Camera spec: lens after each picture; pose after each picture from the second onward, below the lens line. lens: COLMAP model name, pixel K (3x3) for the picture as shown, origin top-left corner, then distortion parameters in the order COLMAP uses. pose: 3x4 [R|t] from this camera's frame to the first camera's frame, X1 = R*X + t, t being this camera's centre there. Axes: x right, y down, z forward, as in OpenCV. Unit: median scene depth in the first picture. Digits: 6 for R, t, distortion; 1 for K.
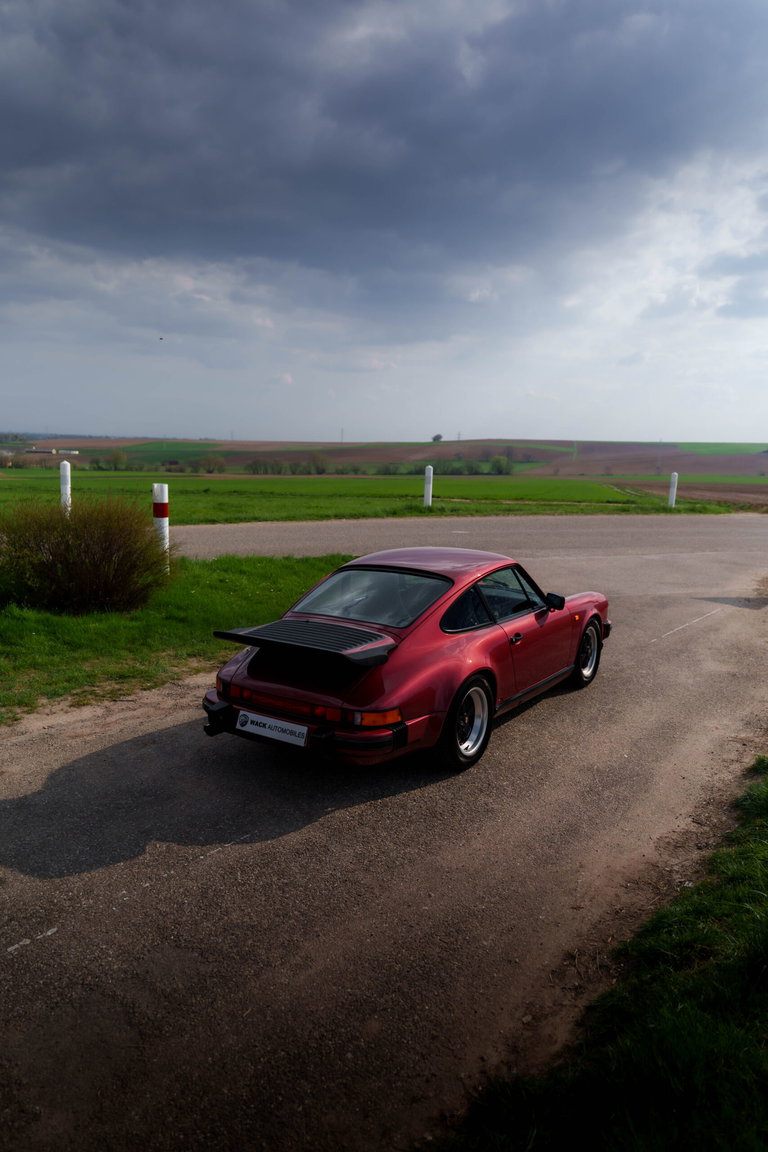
lens RADIAL K [[803.4, 0, 384.0], [0, 803.4, 576.0], [0, 0, 1]] dist [-0.011144, -0.003999]
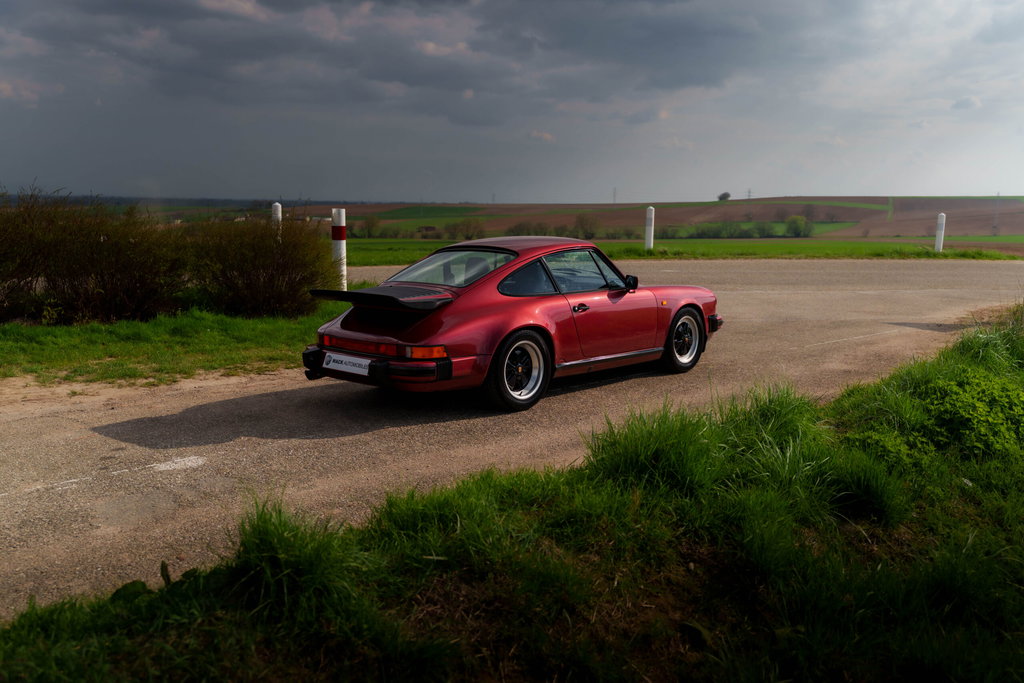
lens RADIAL K [[903.1, 0, 512.0], [0, 903.1, 341.5], [0, 0, 1]] dist [-0.002796, -0.009710]
pose [[0.985691, 0.007170, -0.168409, 0.200711], [-0.009824, 0.999840, -0.014928, 0.102117], [0.168275, 0.016369, 0.985604, -0.186604]]
